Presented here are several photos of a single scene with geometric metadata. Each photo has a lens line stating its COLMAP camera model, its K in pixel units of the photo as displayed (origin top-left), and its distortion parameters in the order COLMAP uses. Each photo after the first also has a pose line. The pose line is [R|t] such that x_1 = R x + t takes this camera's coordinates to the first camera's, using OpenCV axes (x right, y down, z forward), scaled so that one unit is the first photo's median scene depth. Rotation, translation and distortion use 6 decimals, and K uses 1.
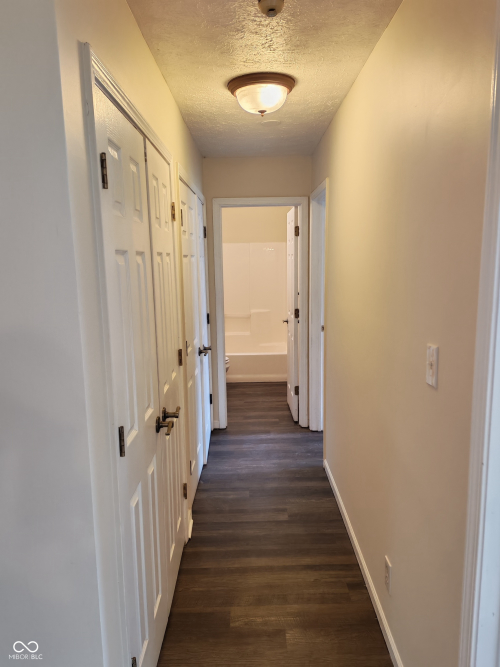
lens RADIAL K [[500.5, 0, 250.4], [0, 500.5, 335.1], [0, 0, 1]] dist [0.061899, -0.042190]
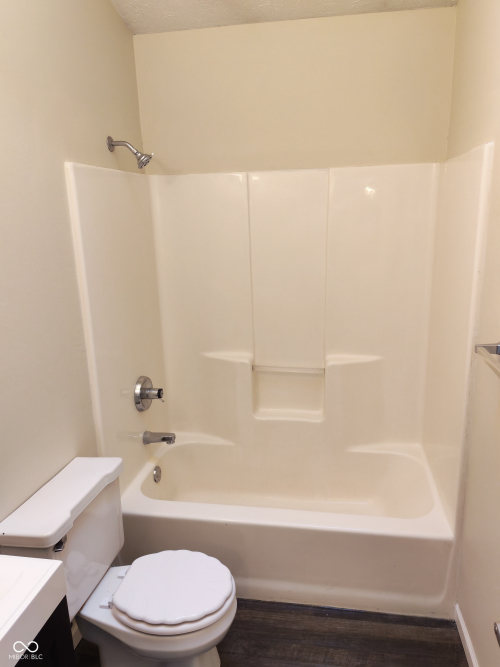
lens RADIAL K [[500.5, 0, 251.9], [0, 500.5, 333.9], [0, 0, 1]] dist [0.061899, -0.042190]
pose [[0.983996, 0.021887, -0.176841, 0.011676], [-0.009526, 0.997470, 0.070448, -0.090632], [0.177936, -0.067636, 0.981715, 0.634992]]
